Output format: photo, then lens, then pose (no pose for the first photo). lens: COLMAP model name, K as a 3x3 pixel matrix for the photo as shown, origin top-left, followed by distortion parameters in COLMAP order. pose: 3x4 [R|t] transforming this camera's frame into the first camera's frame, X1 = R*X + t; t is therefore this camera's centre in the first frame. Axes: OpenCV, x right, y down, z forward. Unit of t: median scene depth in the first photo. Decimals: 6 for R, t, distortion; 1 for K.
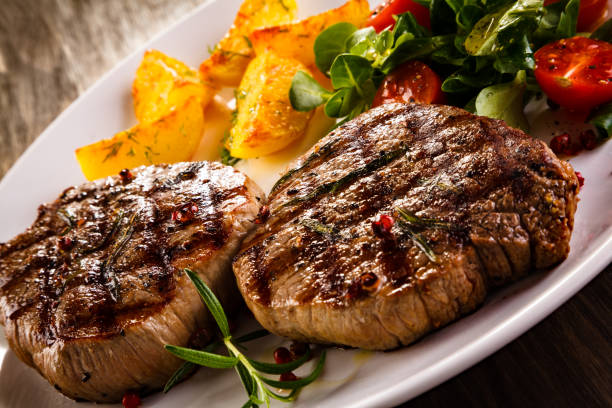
lens RADIAL K [[1423.1, 0, 305.7], [0, 1423.1, 195.5], [0, 0, 1]] dist [0.265531, -0.104013]
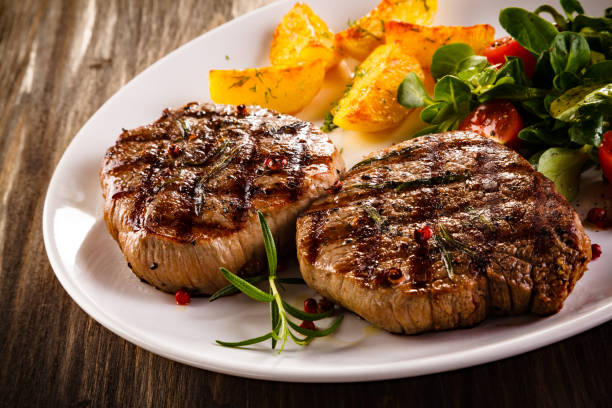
lens RADIAL K [[1379.0, 0, 304.7], [0, 1379.0, 205.9], [0, 0, 1]] dist [0.314956, 0.218534]
pose [[0.940875, 0.333409, -0.059935, 0.019554], [-0.328958, 0.941494, 0.073313, -0.048332], [0.080872, -0.049262, 0.995506, -0.148698]]
